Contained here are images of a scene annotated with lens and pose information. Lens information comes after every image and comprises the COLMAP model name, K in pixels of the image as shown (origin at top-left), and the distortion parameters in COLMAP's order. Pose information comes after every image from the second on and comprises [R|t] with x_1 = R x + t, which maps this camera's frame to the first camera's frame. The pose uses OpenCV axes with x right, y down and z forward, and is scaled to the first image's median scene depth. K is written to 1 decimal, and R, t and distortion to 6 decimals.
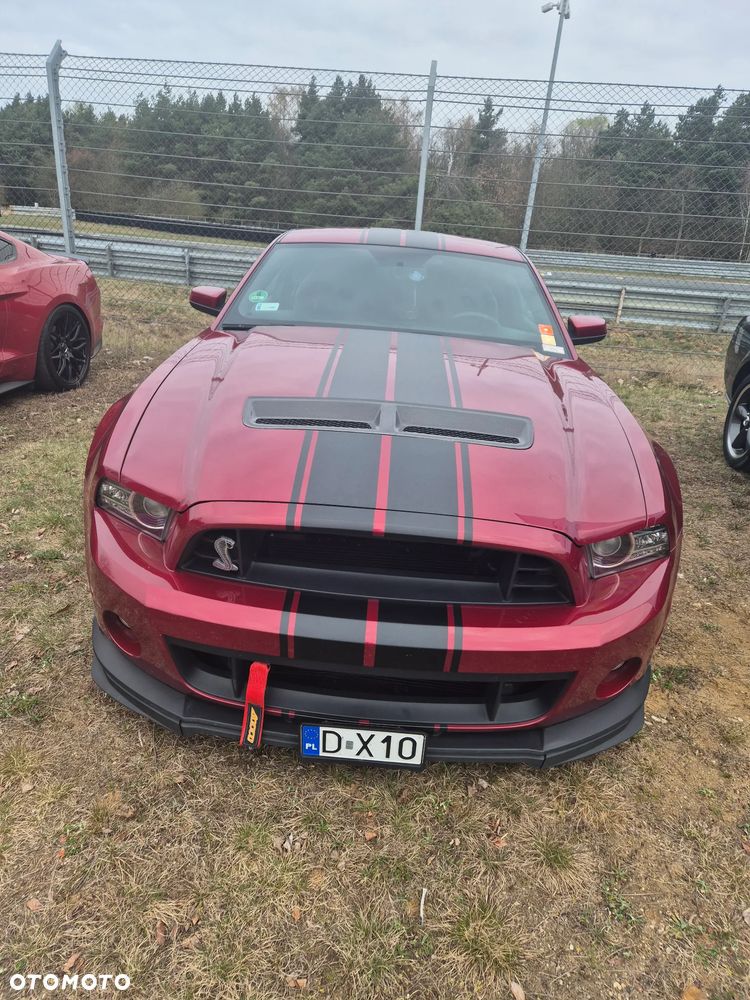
lens RADIAL K [[668.0, 0, 385.1], [0, 668.0, 496.9], [0, 0, 1]] dist [0.077335, -0.068496]
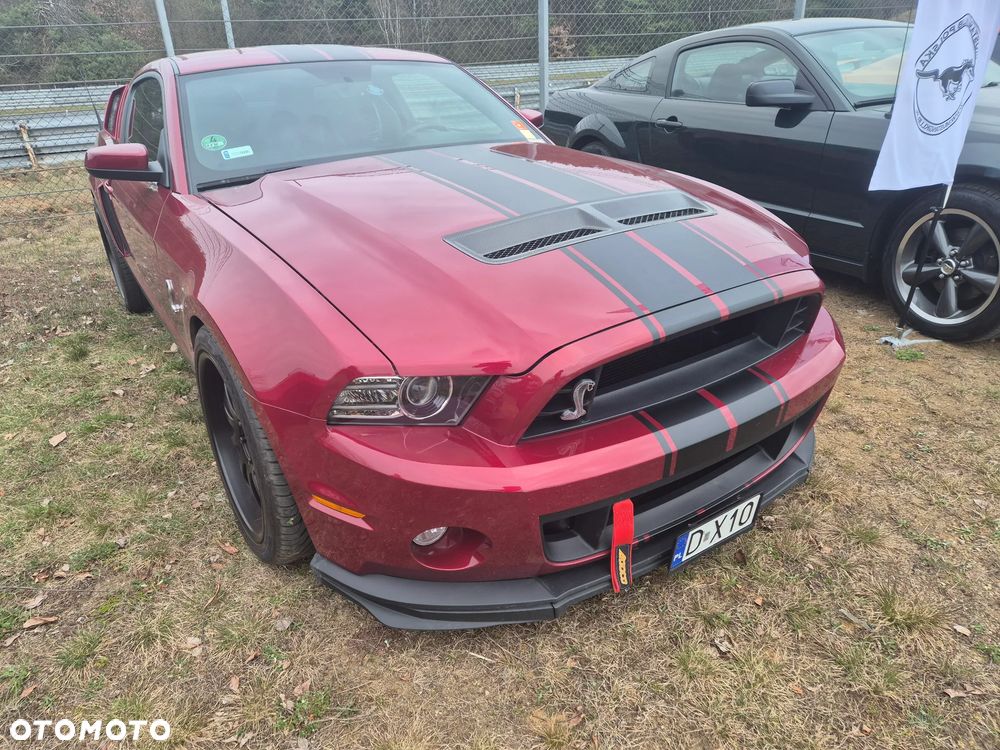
lens RADIAL K [[668.0, 0, 495.5], [0, 668.0, 371.1], [0, 0, 1]] dist [0.077335, -0.068496]
pose [[0.811034, -0.345062, 0.472394, -0.689274], [0.313040, 0.938163, 0.147841, -0.108231], [-0.494197, 0.027974, 0.868900, 0.273104]]
